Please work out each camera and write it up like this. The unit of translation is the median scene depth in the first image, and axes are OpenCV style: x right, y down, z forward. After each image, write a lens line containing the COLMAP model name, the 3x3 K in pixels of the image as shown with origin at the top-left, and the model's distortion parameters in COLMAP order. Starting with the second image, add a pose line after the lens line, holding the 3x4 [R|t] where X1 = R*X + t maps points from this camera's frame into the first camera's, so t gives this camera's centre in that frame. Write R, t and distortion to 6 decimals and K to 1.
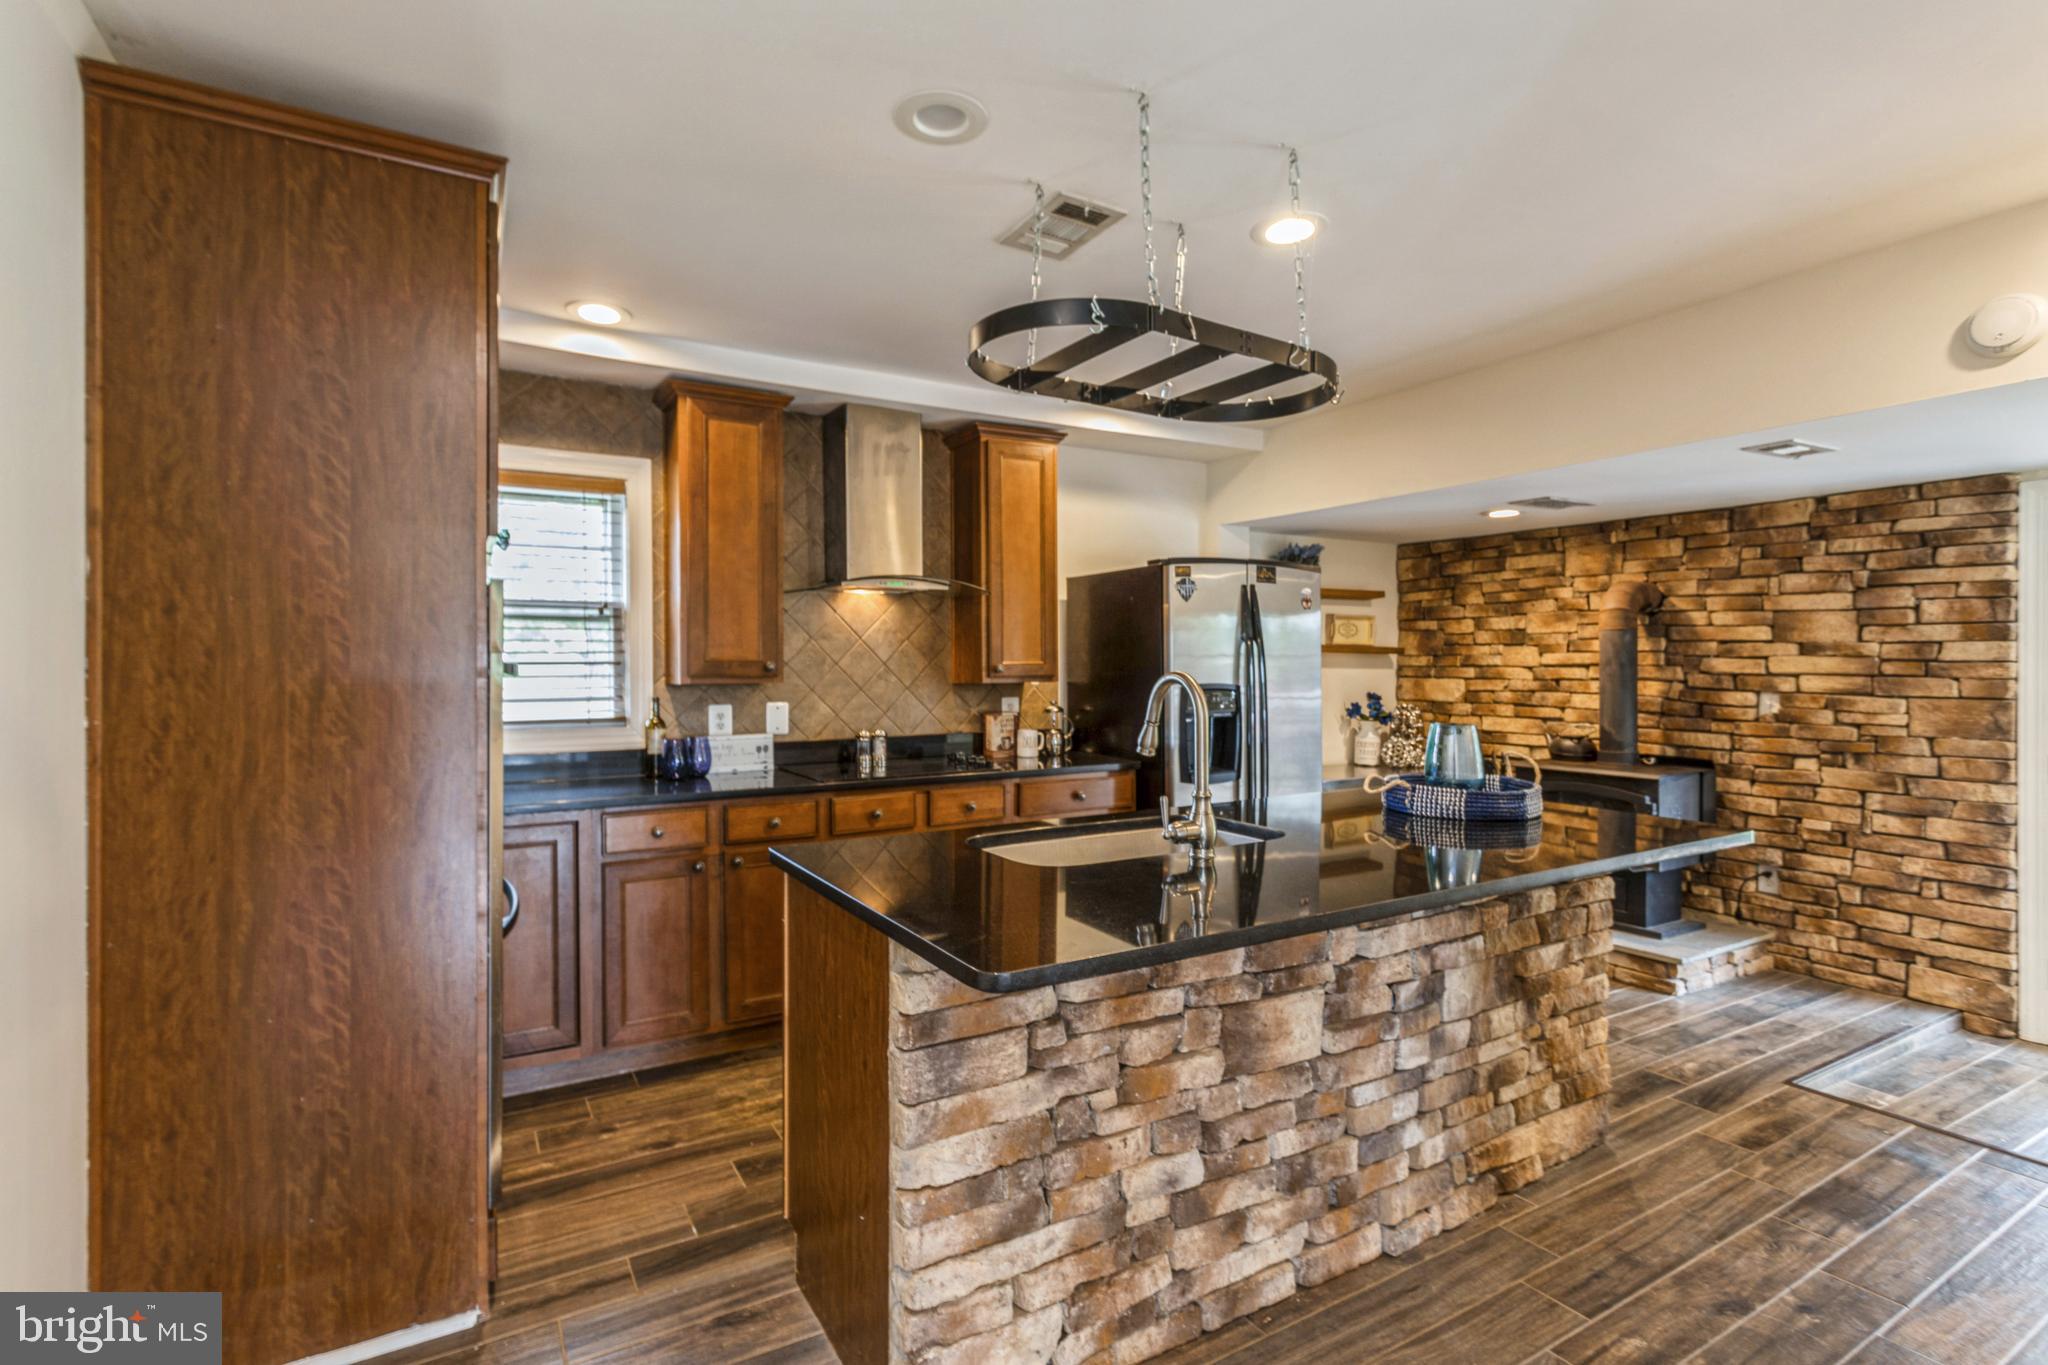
lens RADIAL K [[971.0, 0, 1027.2], [0, 971.0, 672.8], [0, 0, 1]] dist [0.003231, 0.000764]
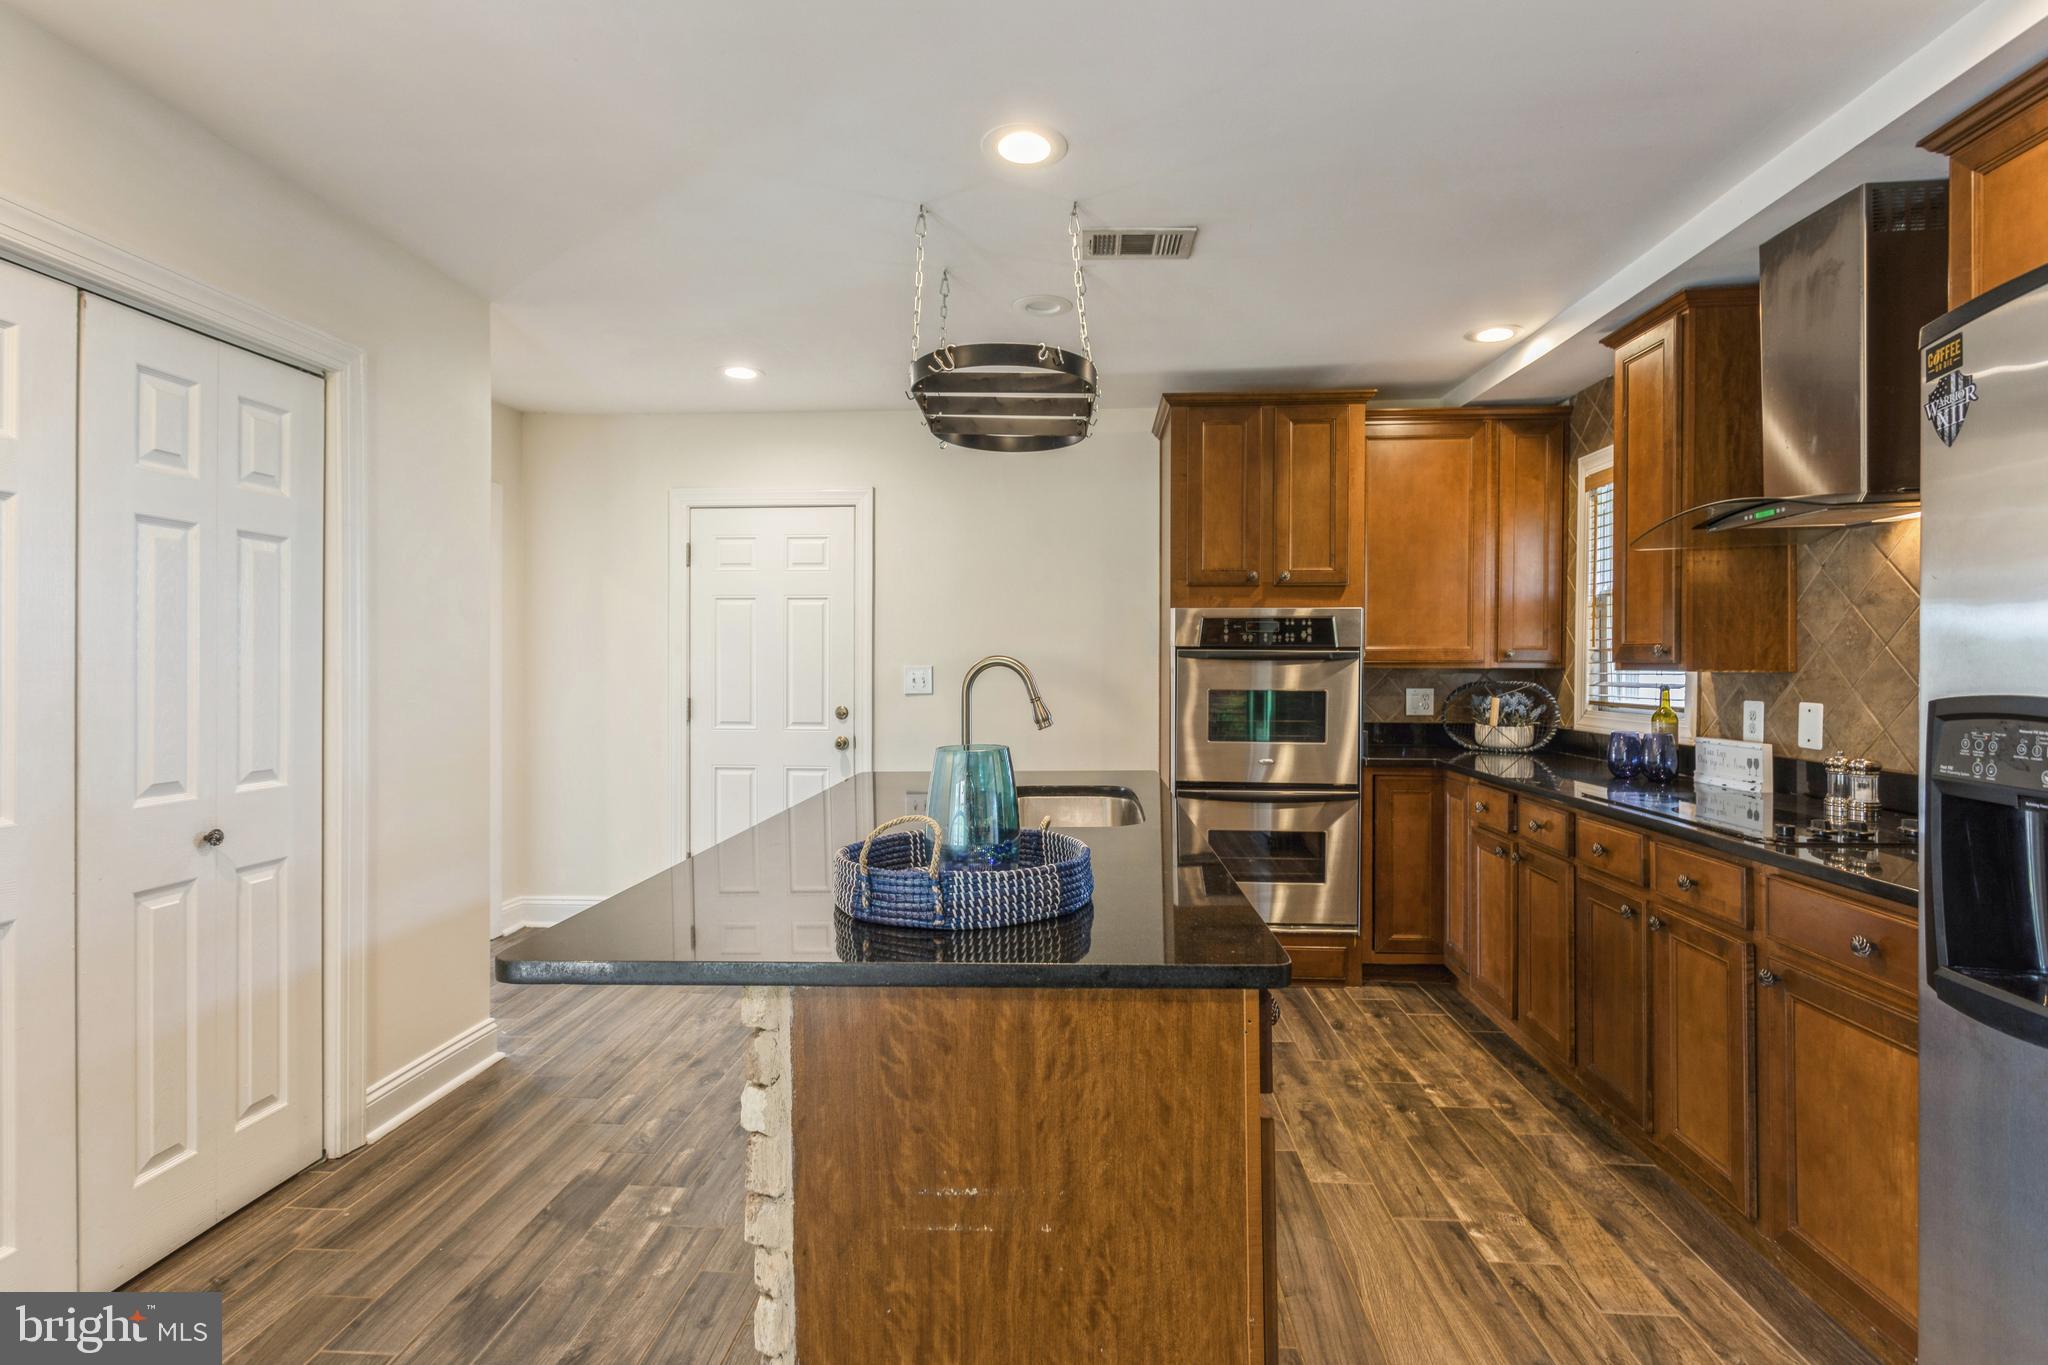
lens RADIAL K [[971.0, 0, 1027.2], [0, 971.0, 672.8], [0, 0, 1]] dist [0.003231, 0.000764]
pose [[-0.552554, 0.012871, -0.833378, 0.755624], [-0.000164, 0.999879, 0.015552, -0.000831], [0.833477, 0.008730, -0.552485, 1.127956]]
